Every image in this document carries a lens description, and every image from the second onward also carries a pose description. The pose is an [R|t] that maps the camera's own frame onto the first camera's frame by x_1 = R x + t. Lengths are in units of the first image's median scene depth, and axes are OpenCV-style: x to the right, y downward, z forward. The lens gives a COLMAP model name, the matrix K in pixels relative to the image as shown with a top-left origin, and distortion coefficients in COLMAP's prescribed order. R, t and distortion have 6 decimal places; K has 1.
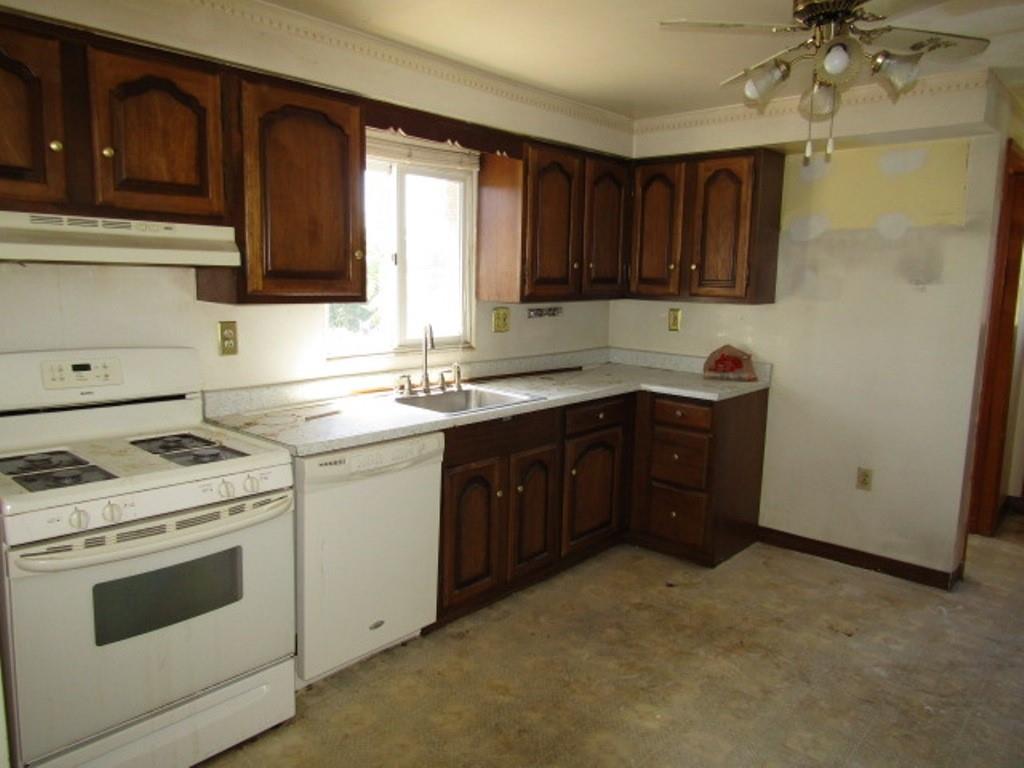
lens RADIAL K [[734.8, 0, 511.0], [0, 734.8, 381.7], [0, 0, 1]] dist [-0.002528, 0.007817]
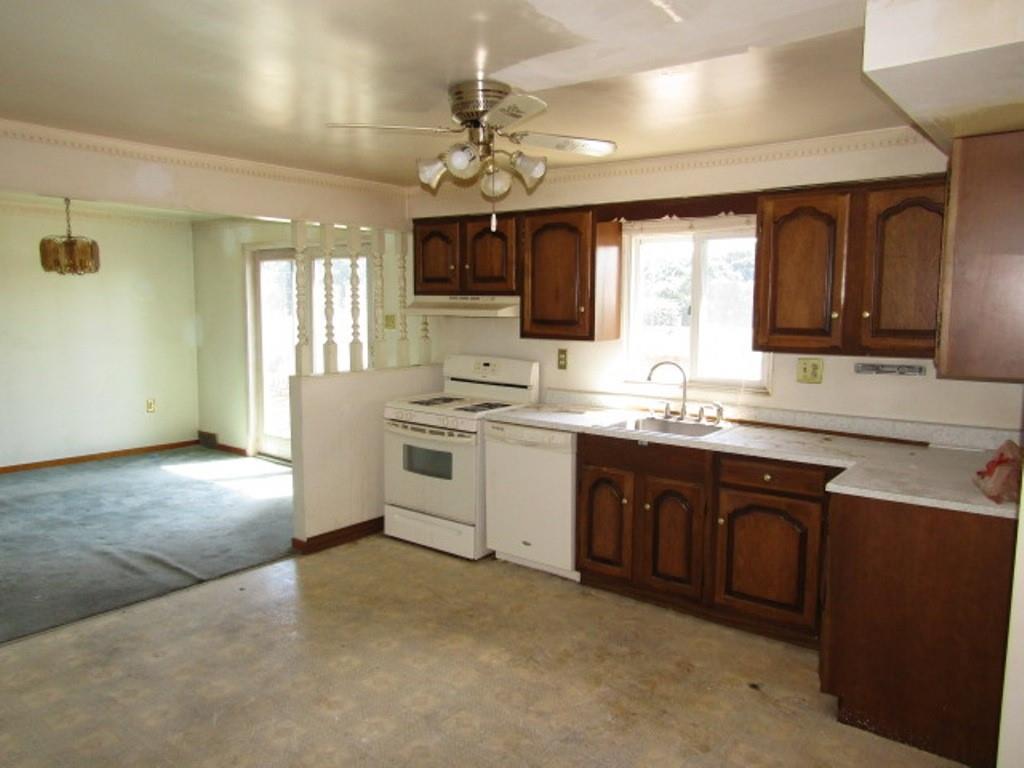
lens RADIAL K [[734.8, 0, 511.1], [0, 734.8, 383.5], [0, 0, 1]] dist [-0.002528, 0.007817]
pose [[0.053721, 0.086734, -0.994782, 1.250582], [-0.150613, 0.985527, 0.077793, -0.114110], [0.987132, 0.145648, 0.066007, 0.753163]]
